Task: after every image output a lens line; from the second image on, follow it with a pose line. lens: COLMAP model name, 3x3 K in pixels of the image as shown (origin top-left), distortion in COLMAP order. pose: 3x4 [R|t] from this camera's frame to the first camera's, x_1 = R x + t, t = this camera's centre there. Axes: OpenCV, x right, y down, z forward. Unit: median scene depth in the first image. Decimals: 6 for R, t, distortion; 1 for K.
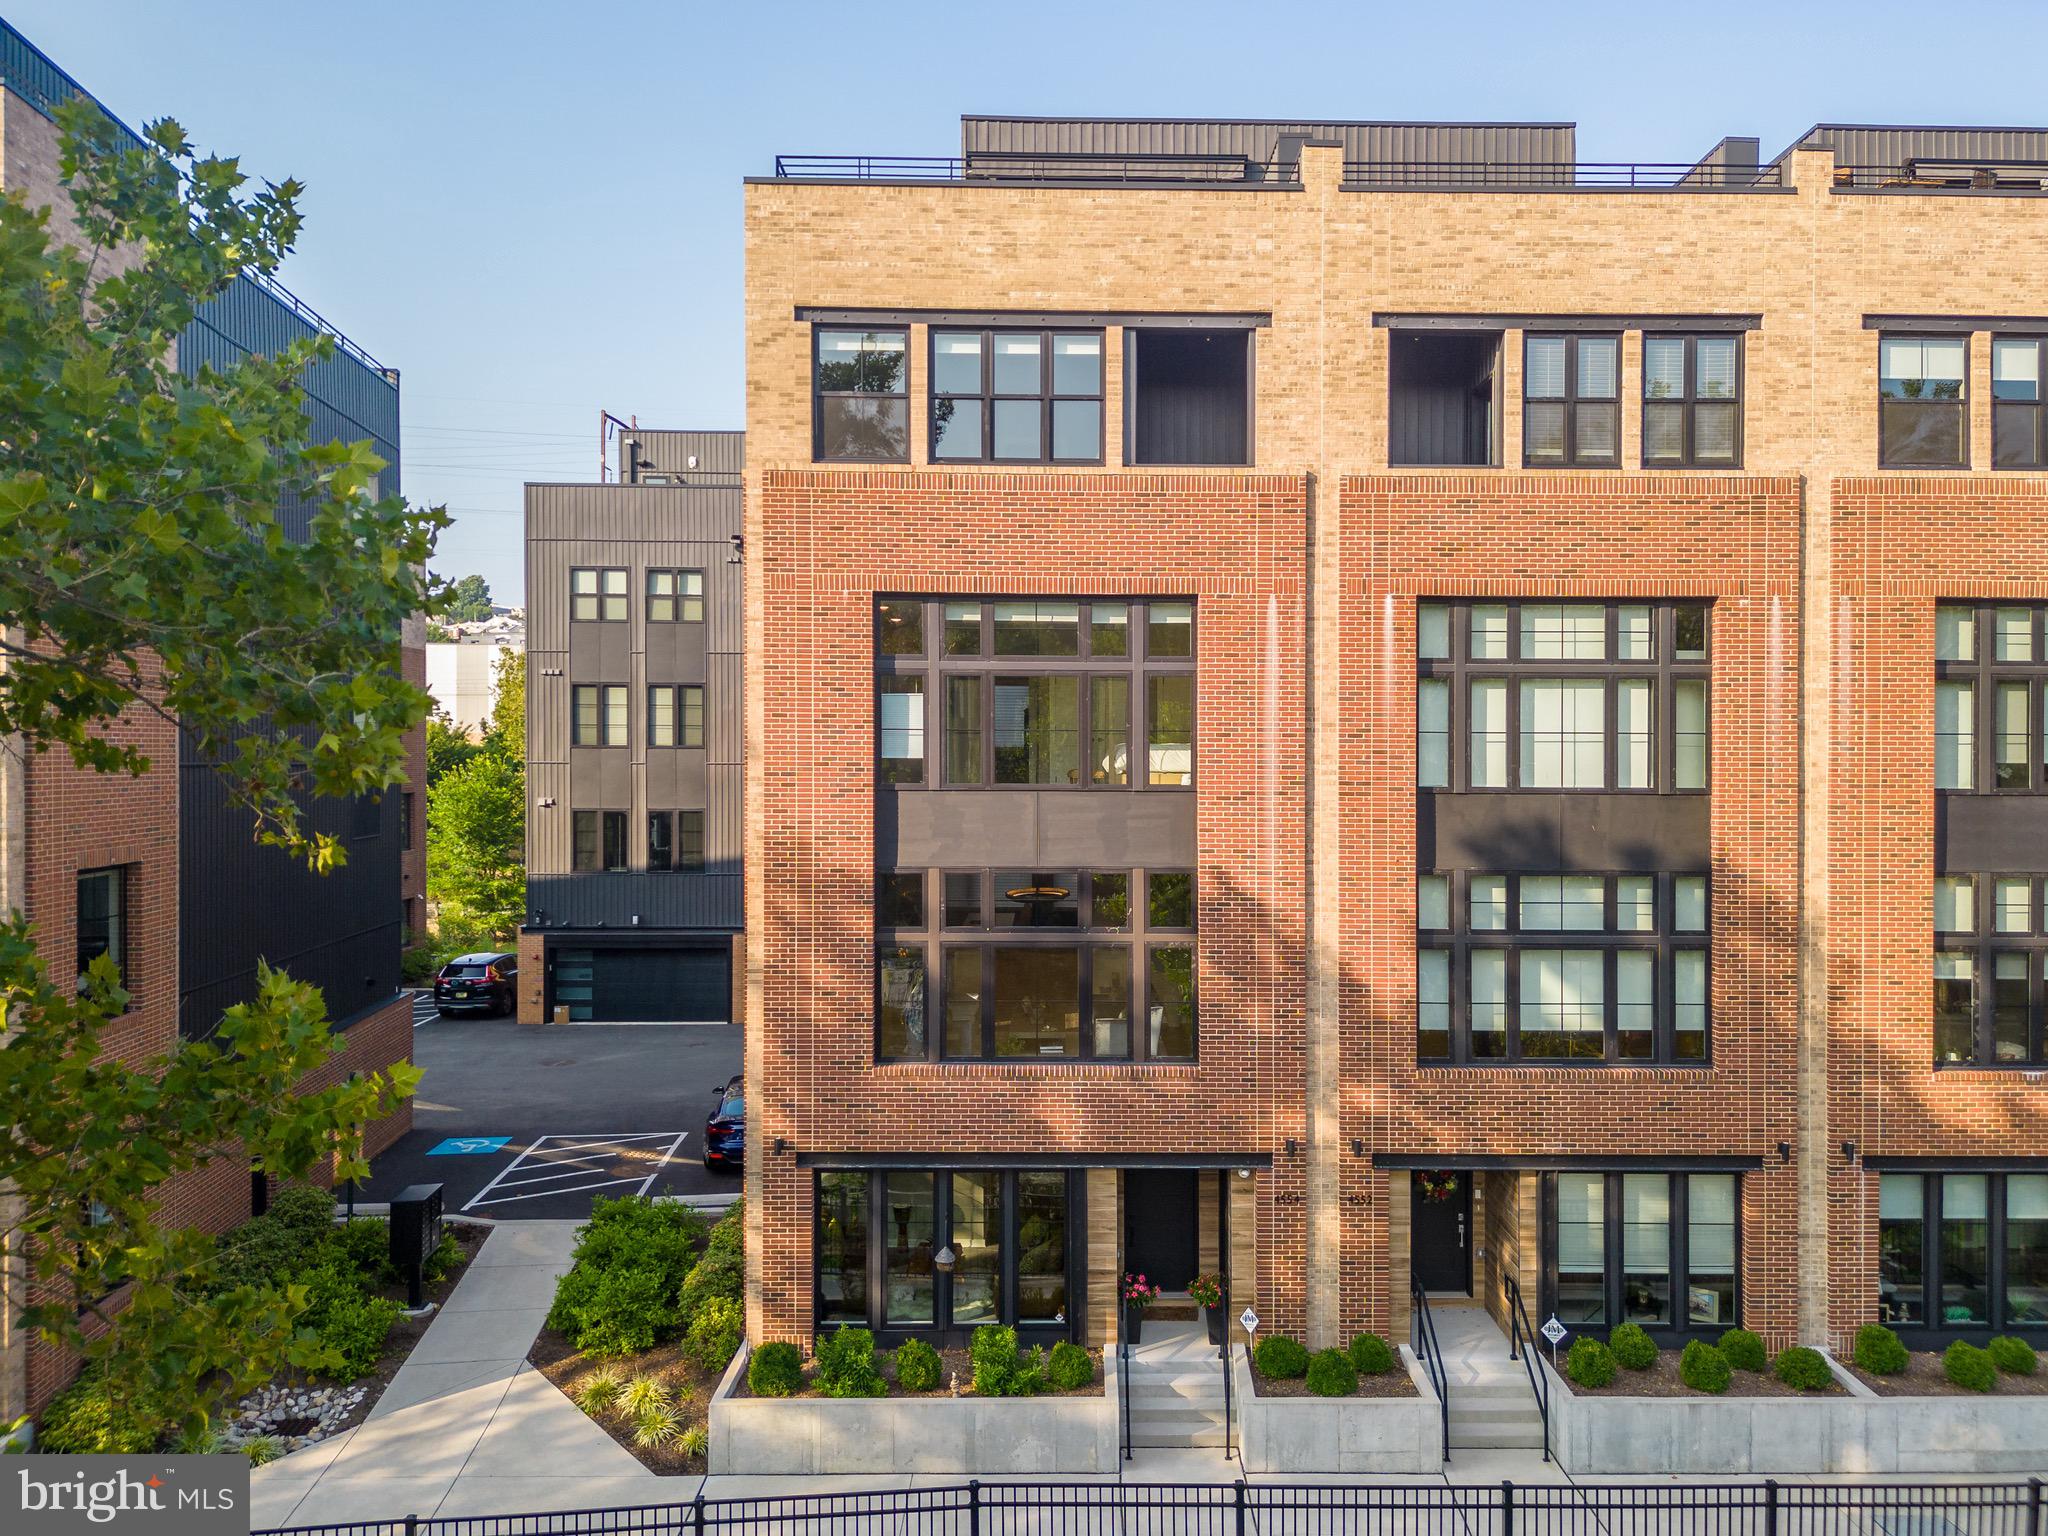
lens RADIAL K [[1475.7, 0, 1068.2], [0, 1475.7, 763.2], [0, 0, 1]] dist [0.033415, -0.001881]
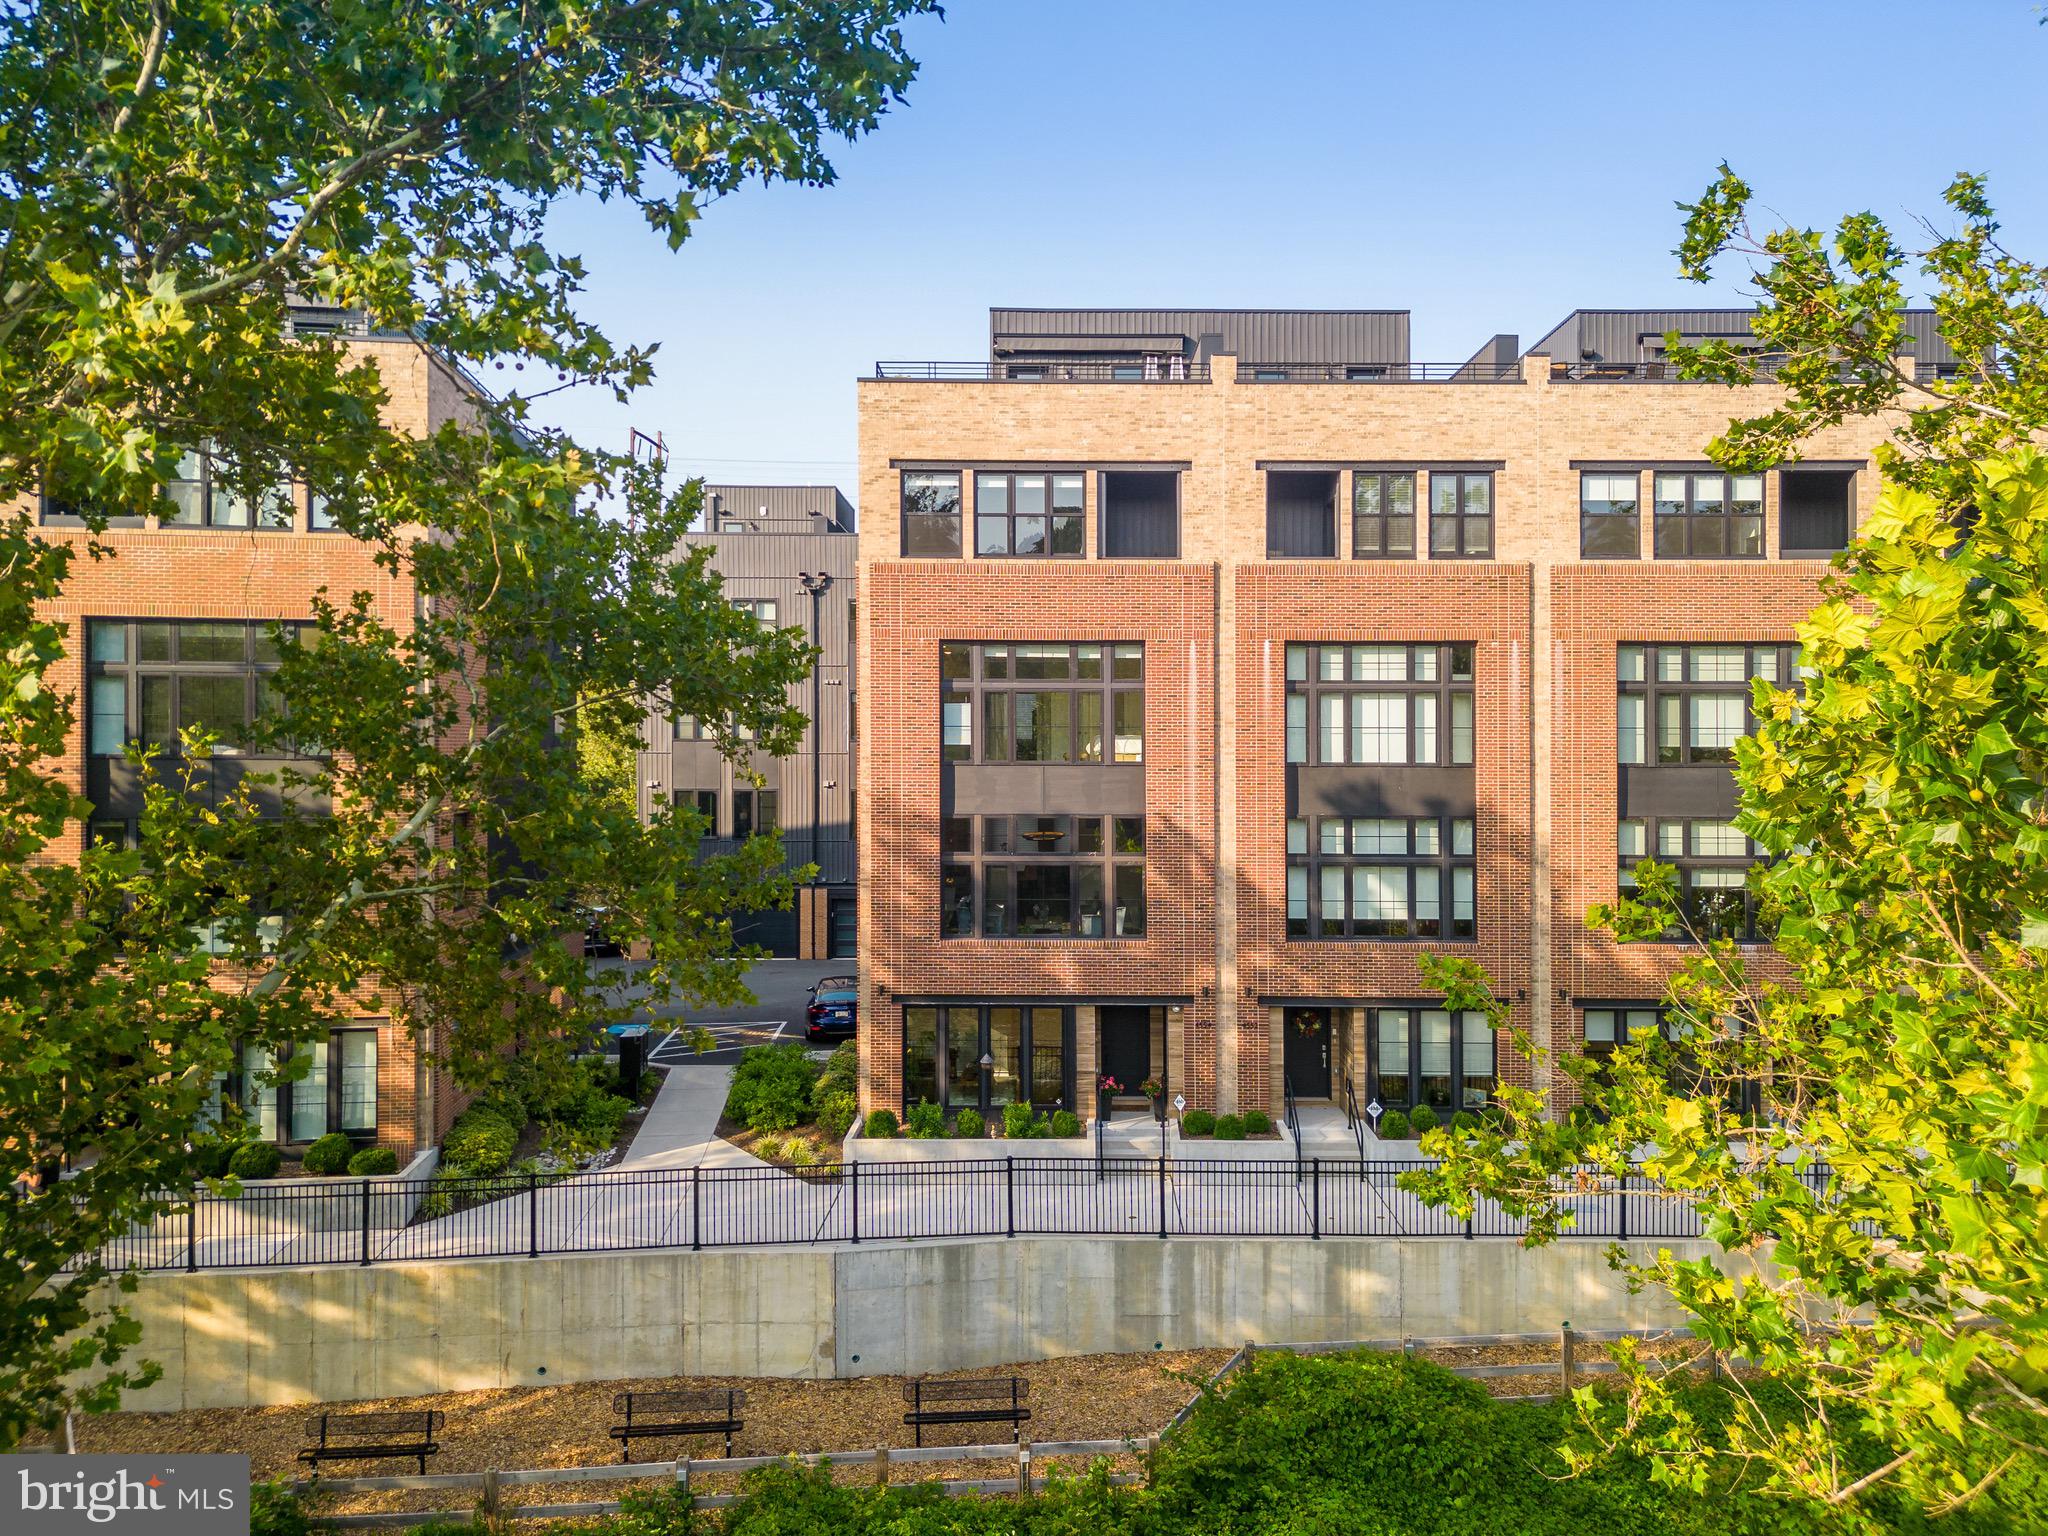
lens RADIAL K [[1446.7, 0, 1049.7], [0, 1446.7, 740.8], [0, 0, 1]] dist [0.081738, -0.099749]
pose [[0.999921, -0.002532, -0.012277, 0.004591], [0.002396, 0.999936, -0.011083, 0.009626], [0.012304, 0.011053, 0.999863, -0.537977]]
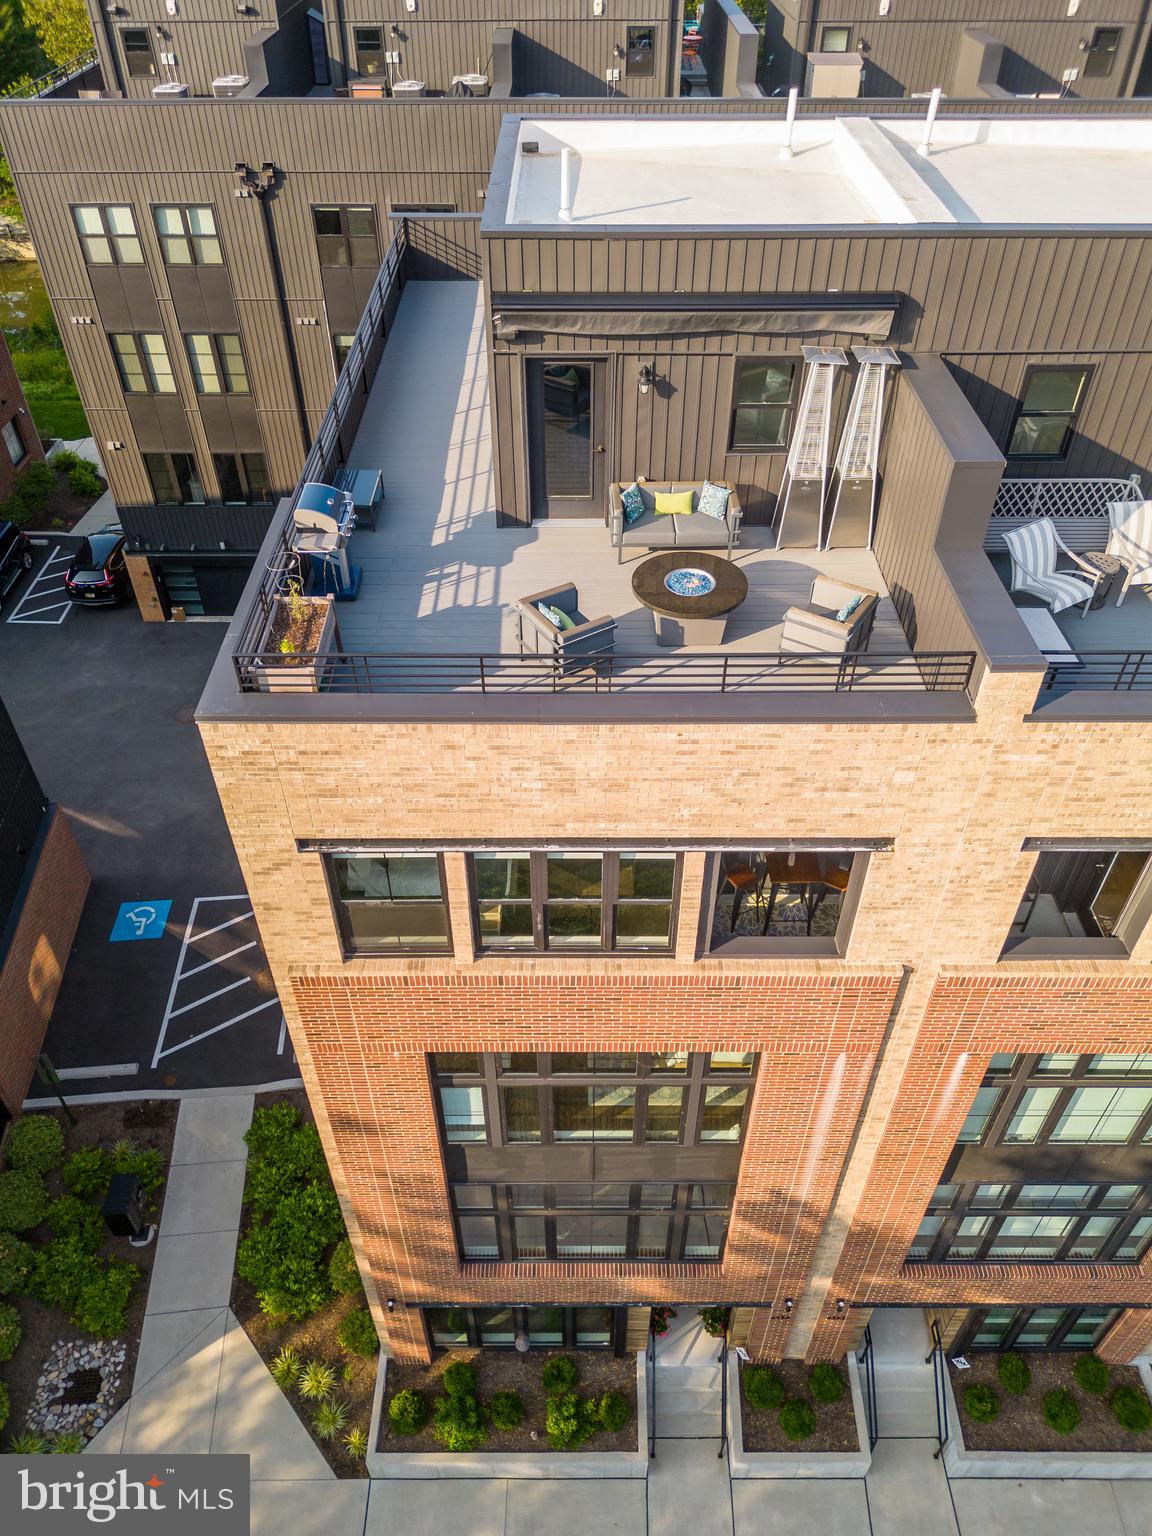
lens RADIAL K [[1085.0, 0, 573.4], [0, 1085.0, 767.6], [0, 0, 1]] dist [0.081738, -0.099749]
pose [[0.999919, 0.006105, -0.011158, -0.028897], [0.002731, 0.753740, 0.657168, -0.714064], [0.012422, -0.657145, 0.753662, 0.579920]]
